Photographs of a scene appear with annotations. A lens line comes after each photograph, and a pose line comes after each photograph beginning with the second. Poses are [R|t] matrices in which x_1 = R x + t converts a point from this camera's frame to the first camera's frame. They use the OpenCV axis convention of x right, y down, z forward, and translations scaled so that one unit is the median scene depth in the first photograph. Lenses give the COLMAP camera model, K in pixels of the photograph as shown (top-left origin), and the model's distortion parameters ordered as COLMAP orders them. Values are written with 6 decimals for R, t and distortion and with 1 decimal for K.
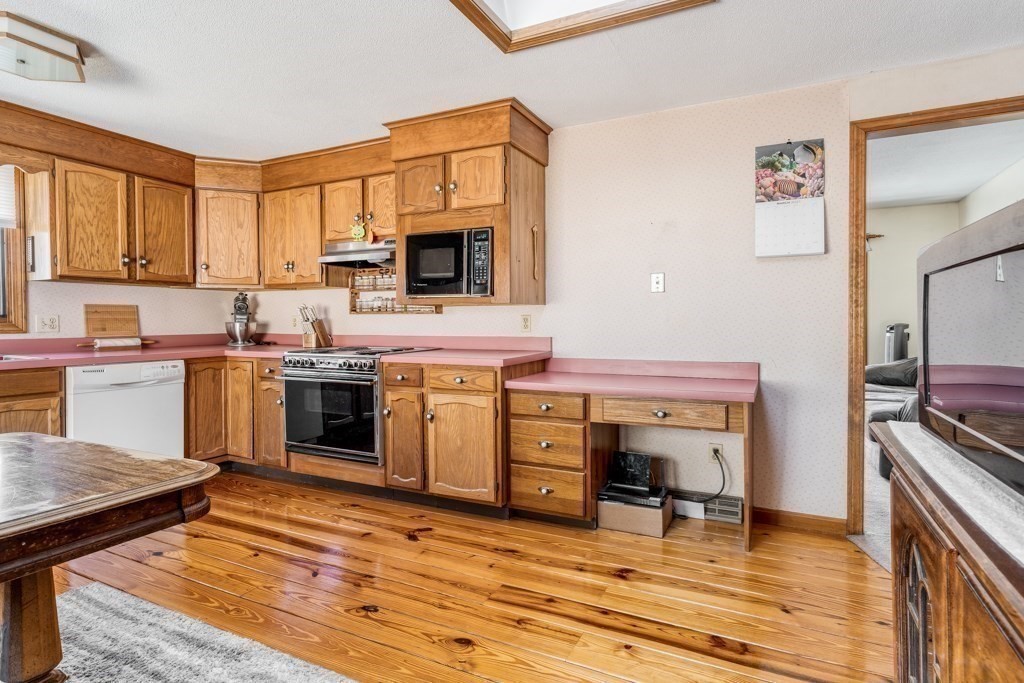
lens RADIAL K [[431.7, 0, 537.7], [0, 431.7, 324.9], [0, 0, 1]] dist [0.001213, -0.000001]
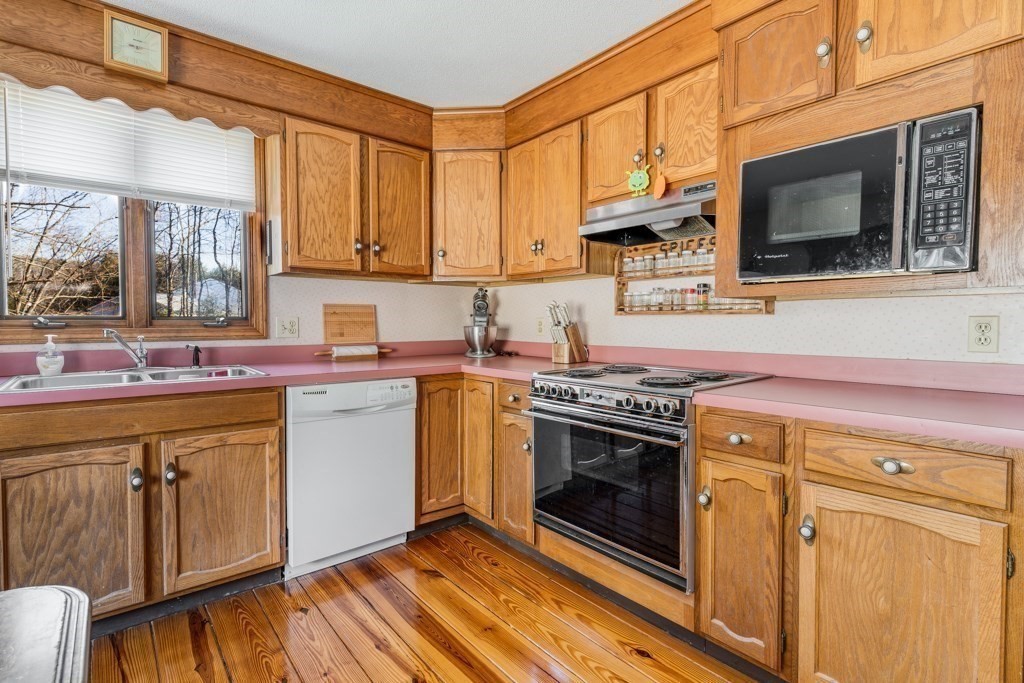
lens RADIAL K [[489.2, 0, 507.9], [0, 489.2, 338.5], [0, 0, 1]] dist [0.001114, 0.000166]
pose [[0.853484, 0.021816, -0.520662, -0.237386], [-0.010324, 0.999635, 0.024962, -0.008137], [0.521016, -0.015929, 0.853398, 0.350526]]
